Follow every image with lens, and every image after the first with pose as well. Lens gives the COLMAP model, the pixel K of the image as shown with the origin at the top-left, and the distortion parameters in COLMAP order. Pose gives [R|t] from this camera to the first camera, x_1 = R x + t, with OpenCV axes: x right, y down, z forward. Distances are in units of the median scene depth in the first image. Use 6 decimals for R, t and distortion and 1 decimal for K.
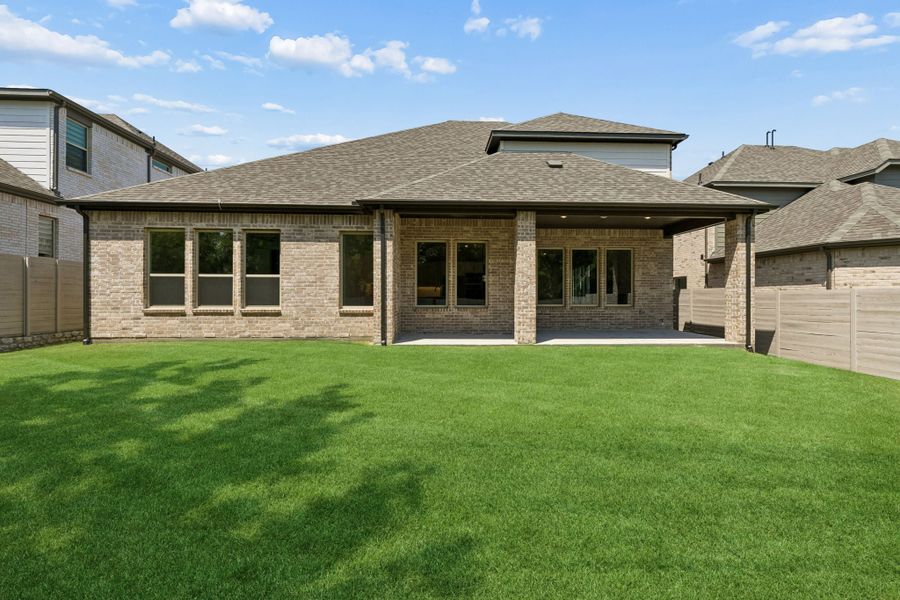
lens RADIAL K [[418.6, 0, 450.0], [0, 418.6, 300.0], [0, 0, 1]] dist [0.005532, 0.000477]
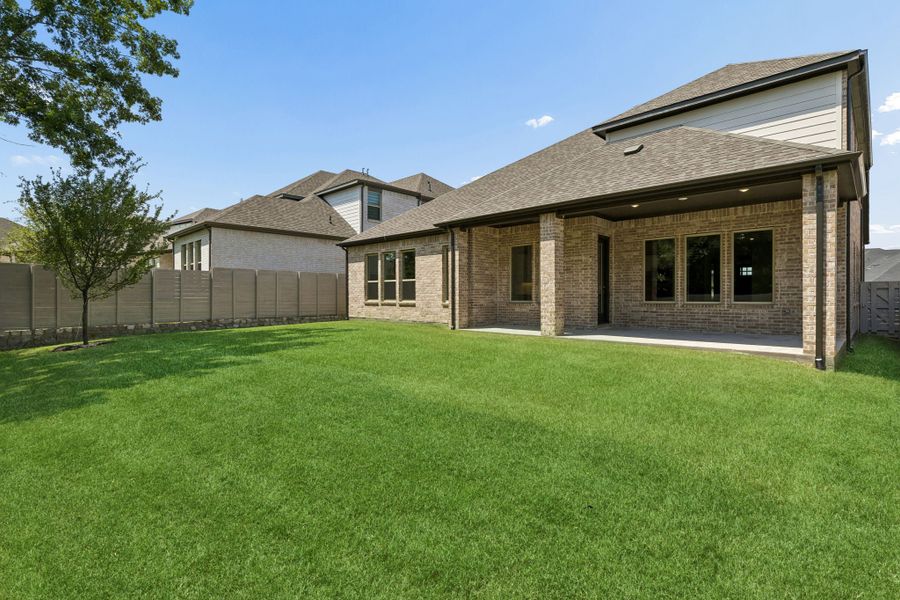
lens RADIAL K [[448.9, 0, 457.4], [0, 448.9, 298.5], [0, 0, 1]] dist [0.002487, -0.000150]
pose [[0.671560, 0.000884, -0.740949, 0.873128], [-0.002990, 0.999994, -0.001517, 0.010567], [0.740944, 0.003235, 0.671559, 0.047344]]
